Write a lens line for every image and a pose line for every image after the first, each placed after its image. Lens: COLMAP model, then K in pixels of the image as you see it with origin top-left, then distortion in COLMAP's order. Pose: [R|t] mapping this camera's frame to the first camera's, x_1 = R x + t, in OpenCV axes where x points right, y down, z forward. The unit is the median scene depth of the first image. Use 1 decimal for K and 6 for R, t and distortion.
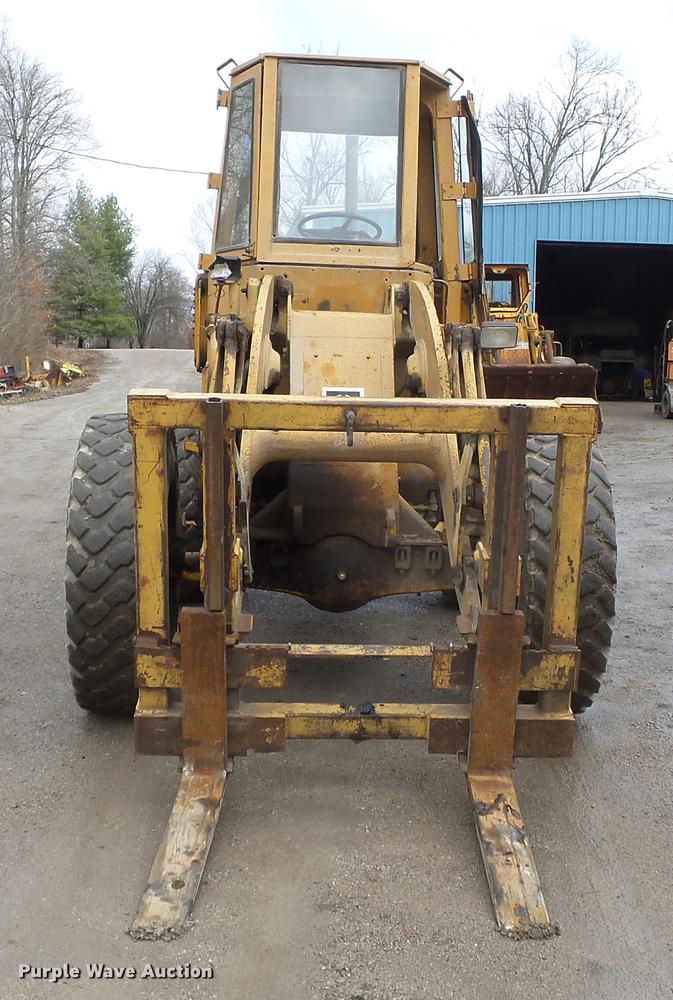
lens RADIAL K [[1246.5, 0, 342.1], [0, 1246.5, 528.0], [0, 0, 1]] dist [0.079475, 0.002550]
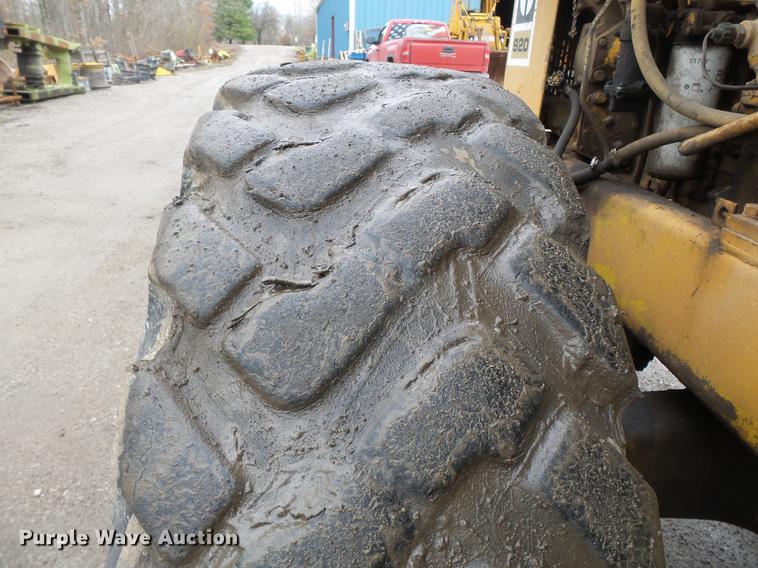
lens RADIAL K [[527.1, 0, 379.0], [0, 527.1, 284.0], [0, 0, 1]] dist [0.000251, -0.002837]
pose [[0.998765, -0.002789, 0.049614, -0.166323], [-0.010991, 0.961295, 0.275301, -0.116068], [-0.048462, -0.275506, 0.960077, 1.169626]]
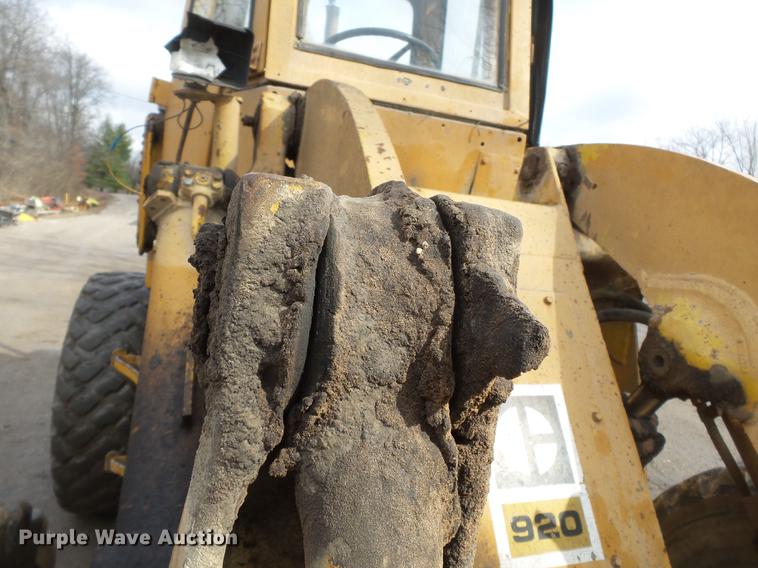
lens RADIAL K [[527.1, 0, 379.0], [0, 527.1, 284.0], [0, 0, 1]] dist [0.000251, -0.002837]
pose [[0.958114, 0.053418, 0.281363, -0.079683], [-0.052213, 0.998566, -0.011781, -0.126077], [-0.281589, -0.003404, 0.959529, 0.771542]]
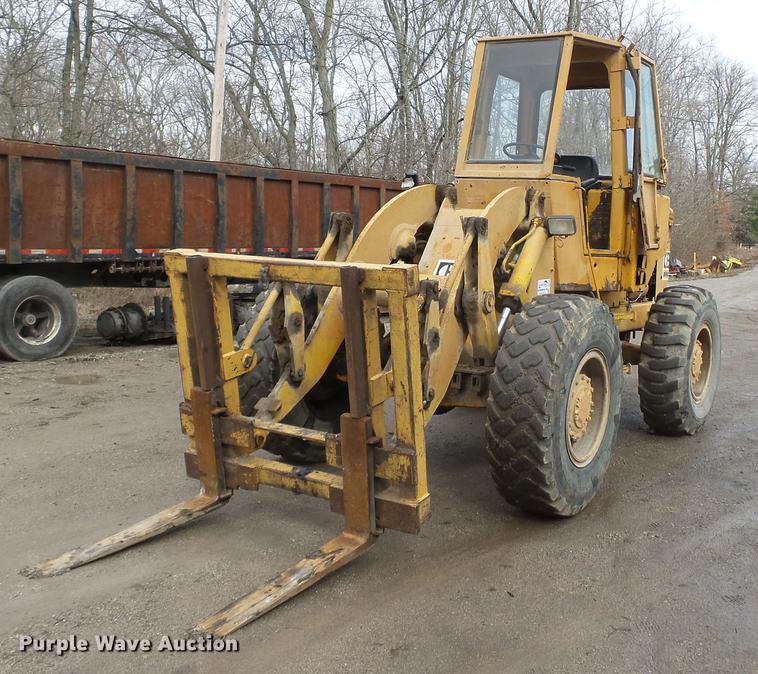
lens RADIAL K [[806.7, 0, 455.6], [0, 806.7, 318.2], [0, 0, 1]] dist [0.060899, -0.005106]
pose [[0.839927, 0.069074, -0.538286, 0.463494], [-0.099220, 0.994694, -0.027179, -0.018308], [0.533553, 0.076237, 0.842324, 0.198019]]
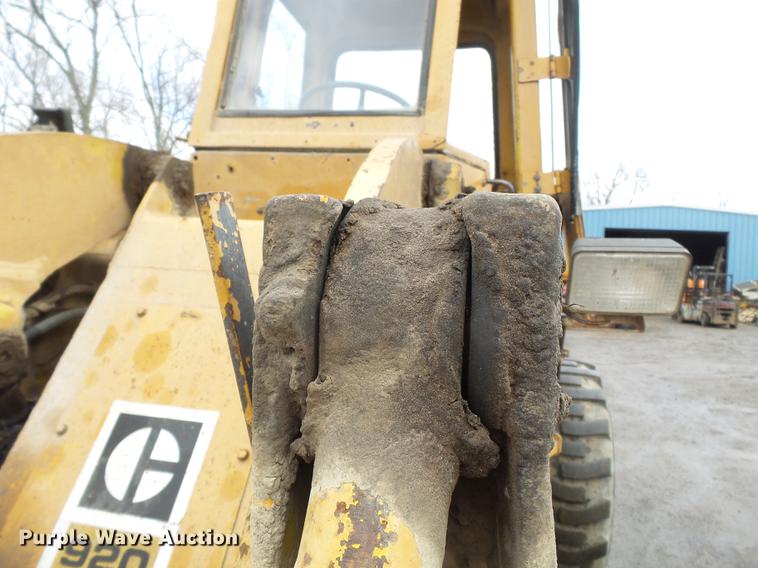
lens RADIAL K [[527.1, 0, 379.0], [0, 527.1, 284.0], [0, 0, 1]] dist [0.000251, -0.002837]
pose [[0.969513, 0.038507, -0.241996, 0.087319], [-0.068777, 0.990640, -0.117911, -0.121150], [0.235190, 0.130960, 0.963086, 0.778613]]
